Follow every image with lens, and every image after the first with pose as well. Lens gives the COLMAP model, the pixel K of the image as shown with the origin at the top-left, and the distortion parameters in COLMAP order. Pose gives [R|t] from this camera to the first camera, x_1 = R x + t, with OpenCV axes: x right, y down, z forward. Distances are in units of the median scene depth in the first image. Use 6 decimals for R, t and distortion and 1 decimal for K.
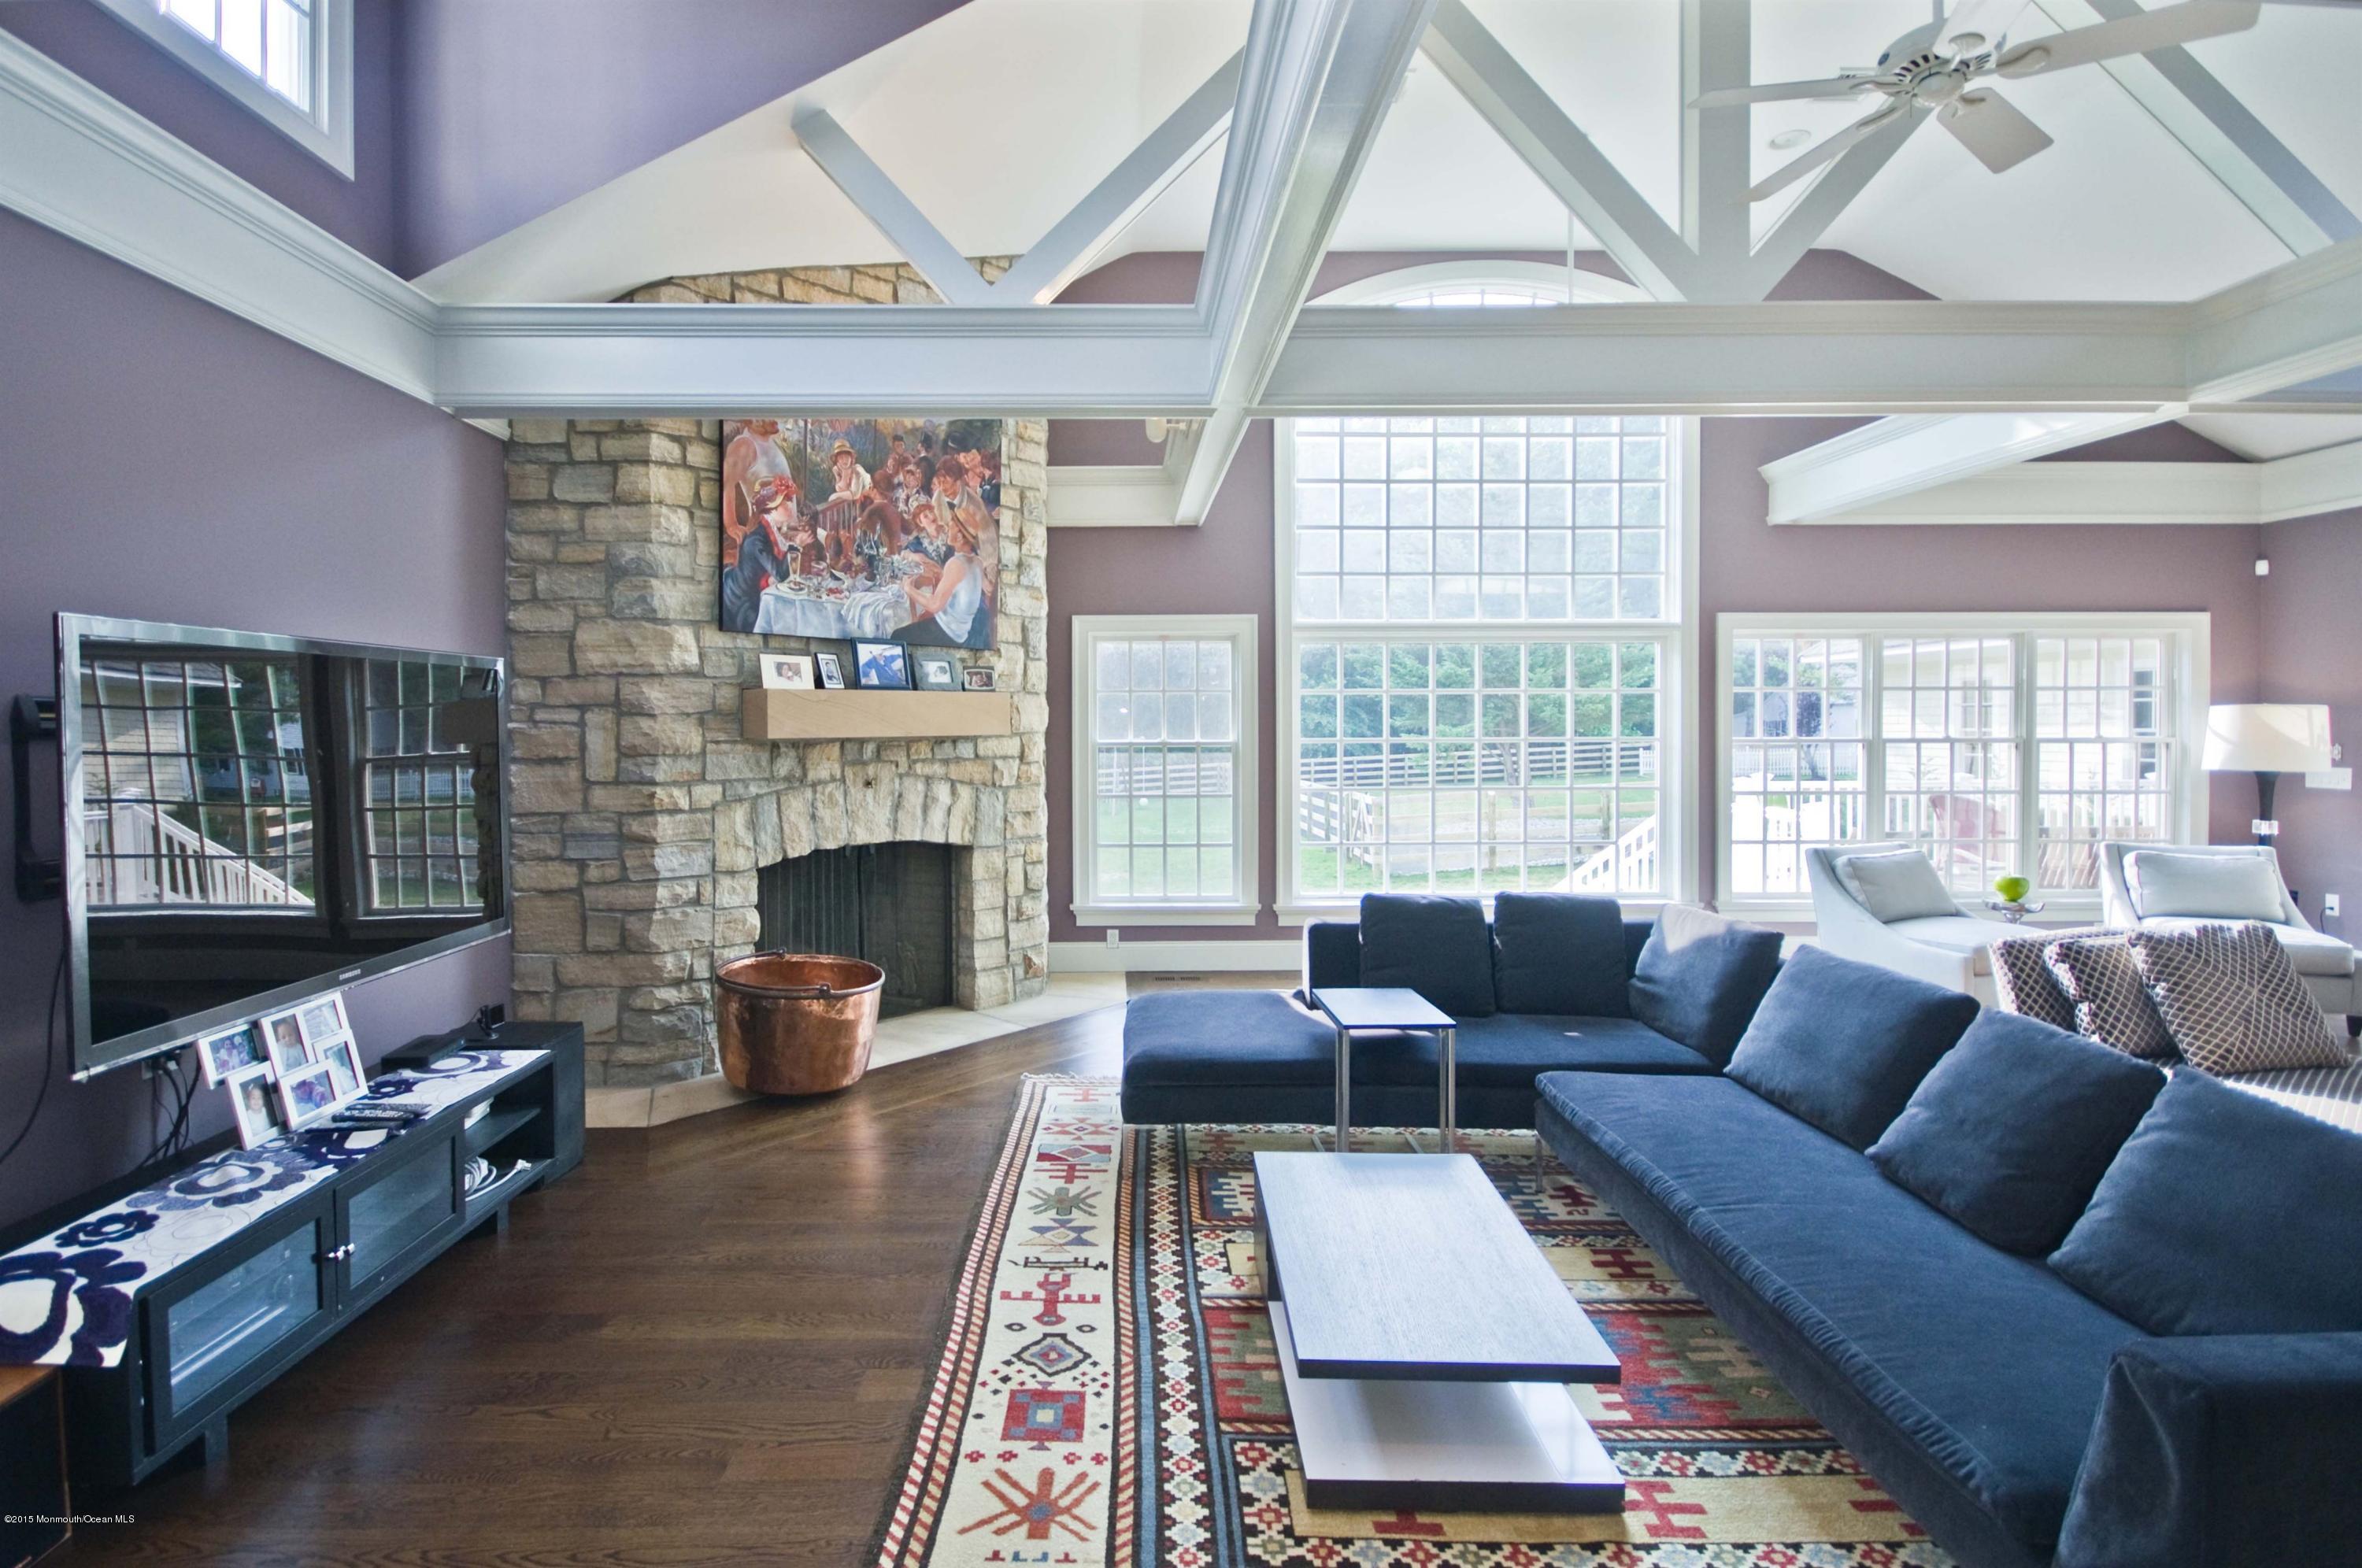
lens RADIAL K [[1089.3, 0, 1137.0], [0, 1089.3, 744.8], [0, 0, 1]] dist [-0.006202, 0.000971]
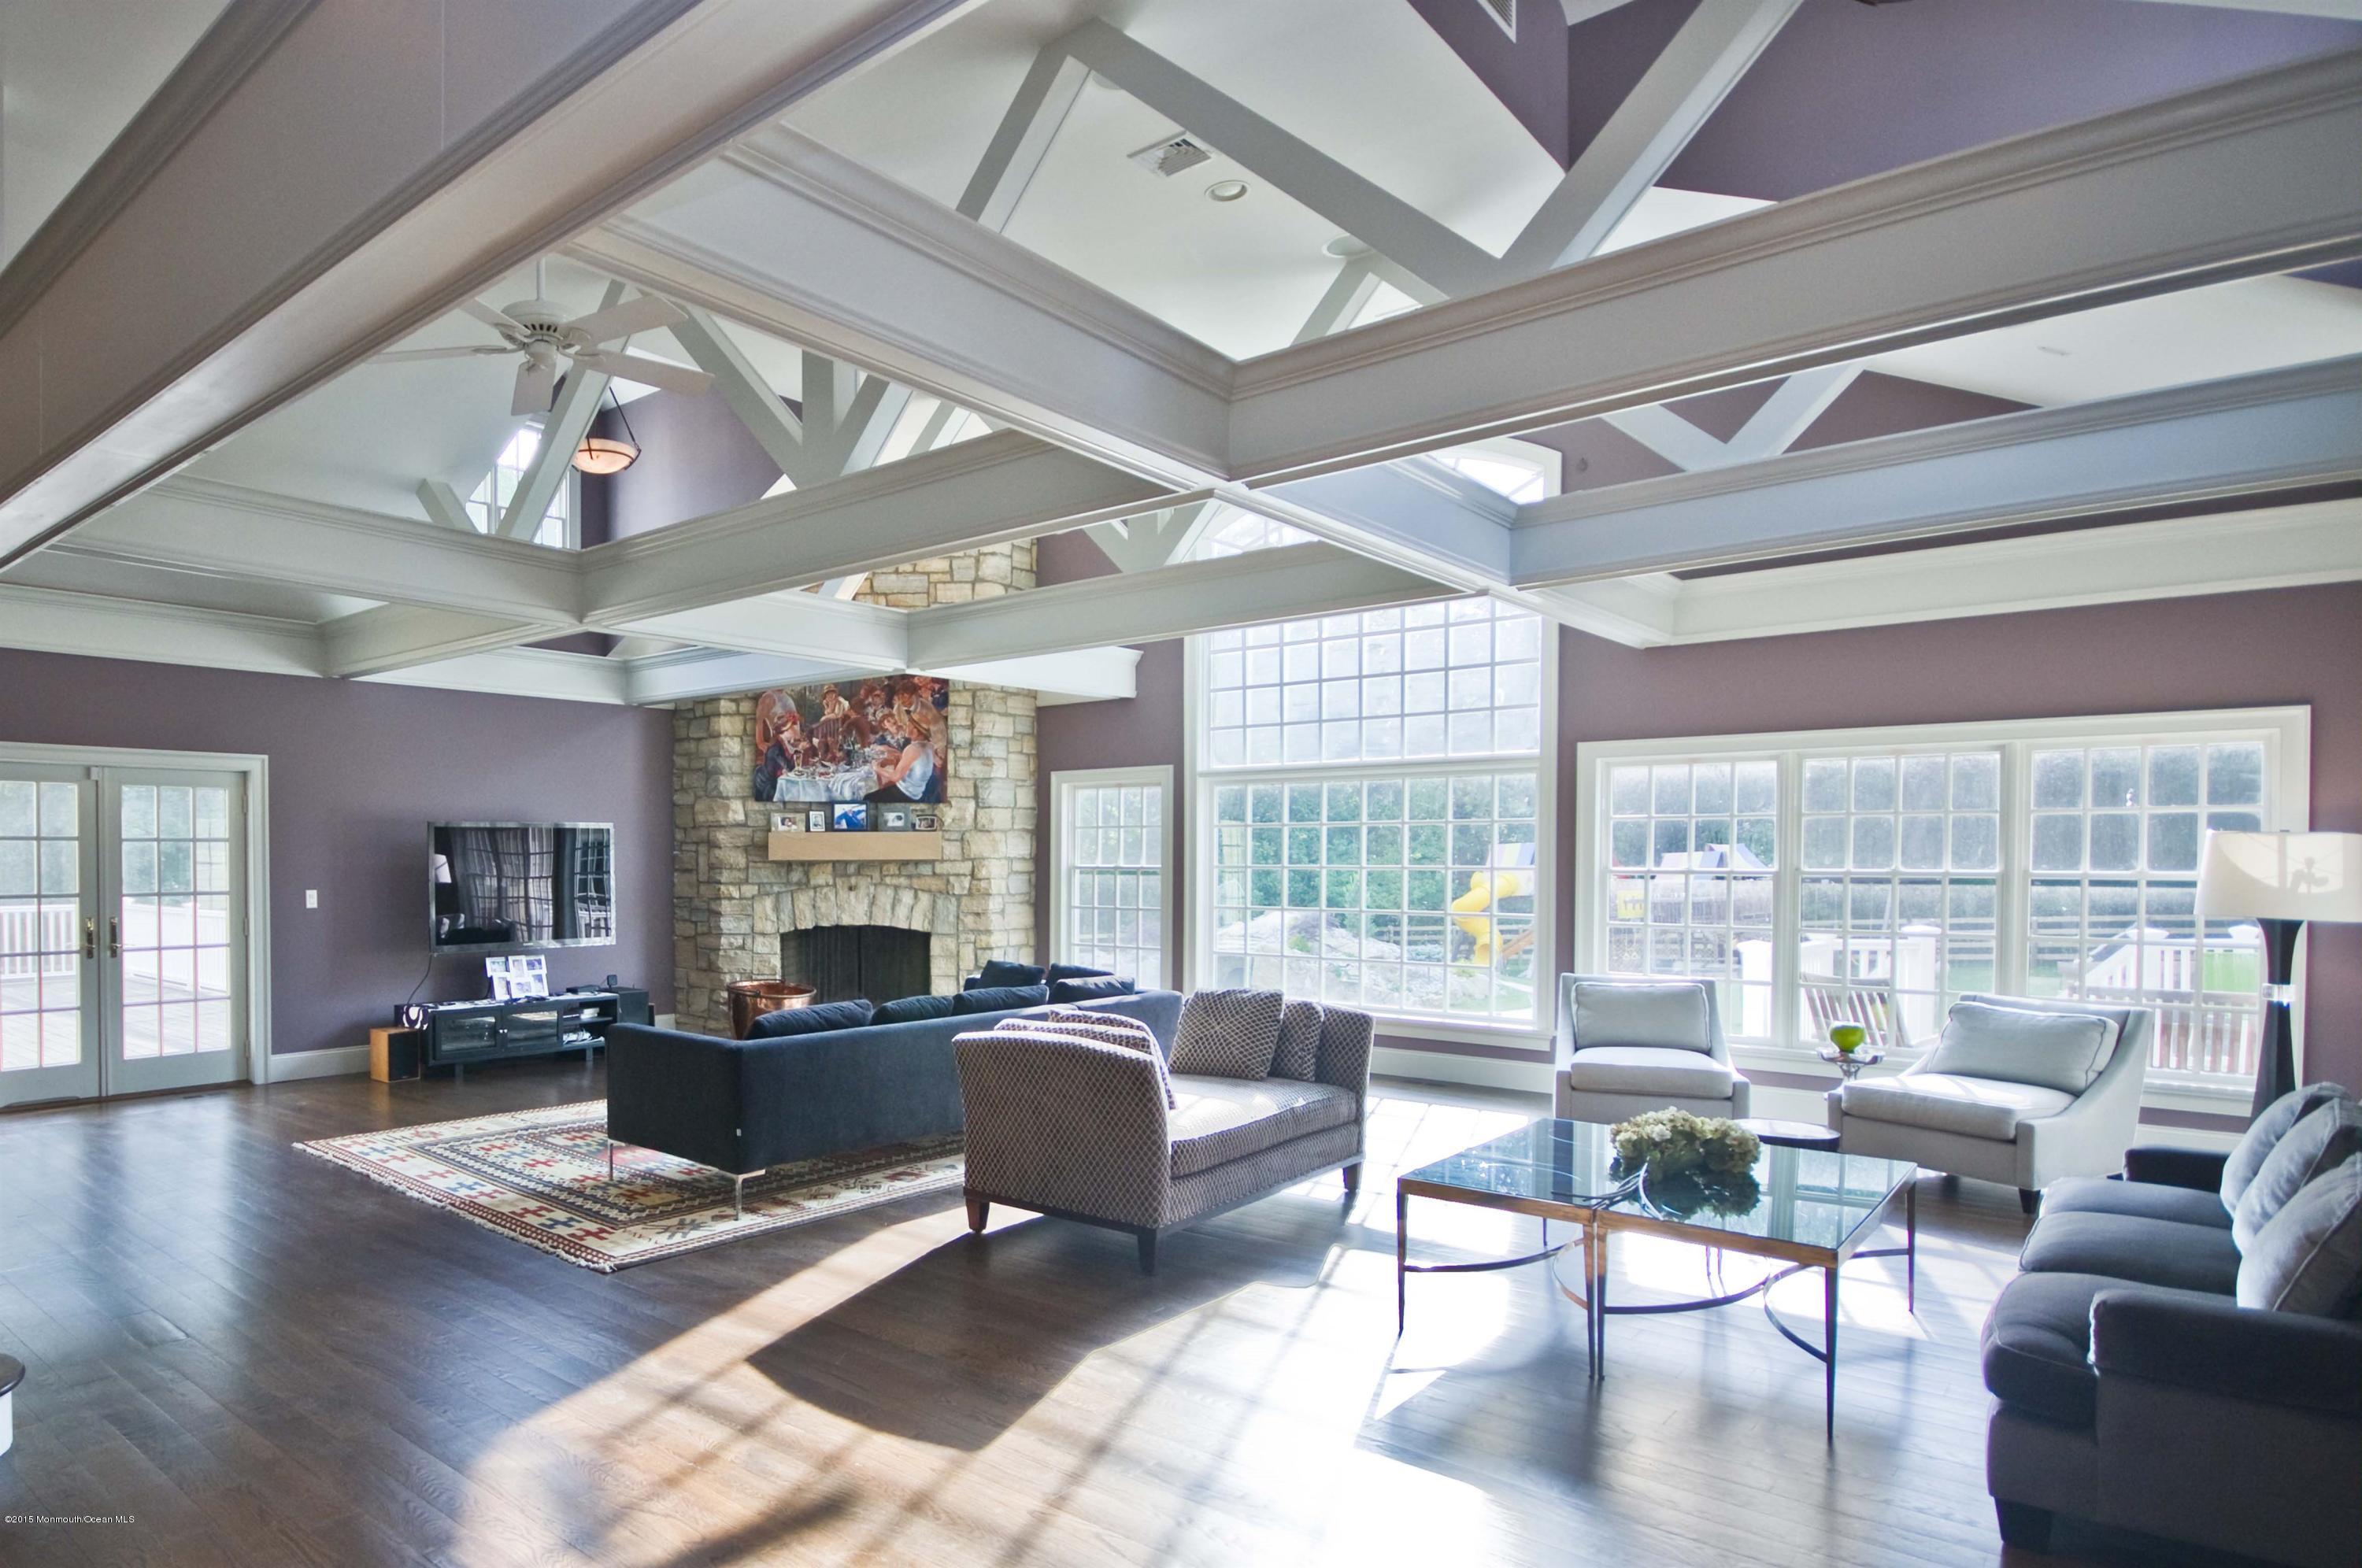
lens RADIAL K [[1522.5, 0, 950.6], [0, 1522.5, 888.1], [0, 0, 1]] dist [-0.004047, -0.001501]
pose [[0.711804, 0.020425, -0.702081, 1.666029], [-0.014560, 0.999791, 0.014324, -0.000042], [0.702227, 0.000026, 0.711953, -0.599801]]
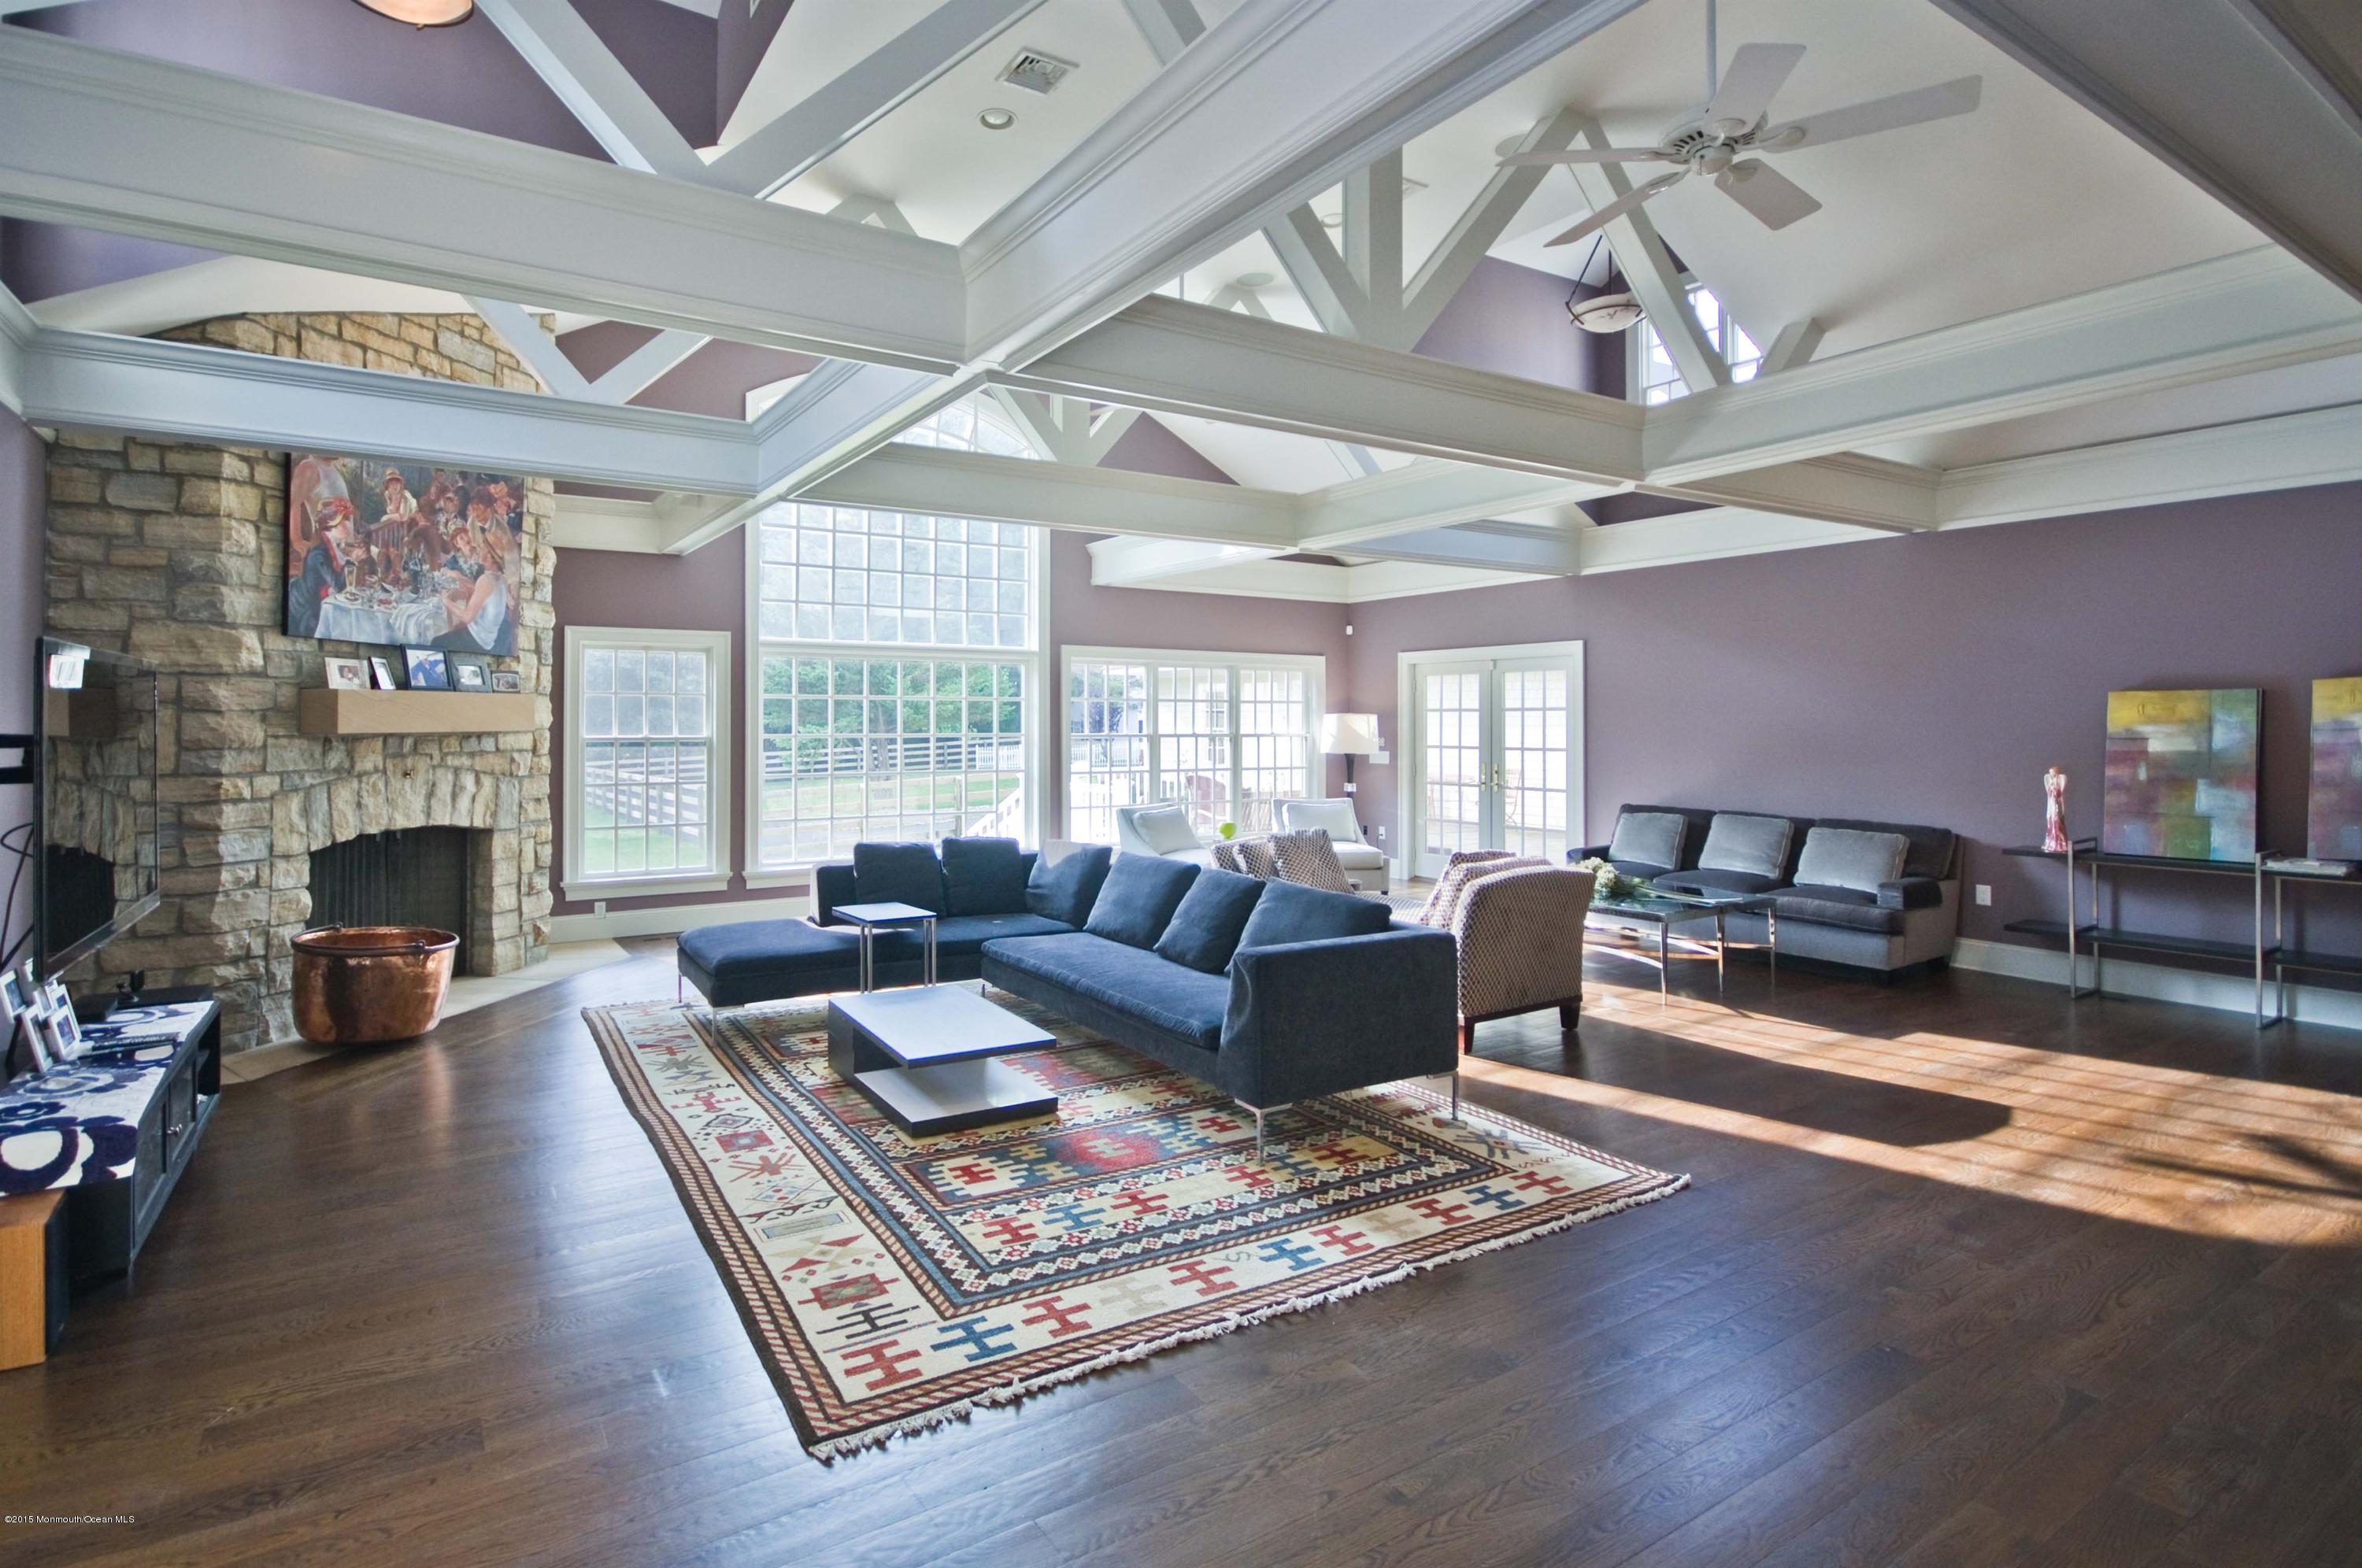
lens RADIAL K [[1114.5, 0, 1103.1], [0, 1114.5, 710.9], [0, 0, 1]] dist [0.003994, -0.001886]
pose [[0.851413, 0.010584, 0.524389, -0.270765], [0.004610, 0.999607, -0.027660, 0.006441], [-0.524476, 0.025968, 0.851029, -0.391759]]
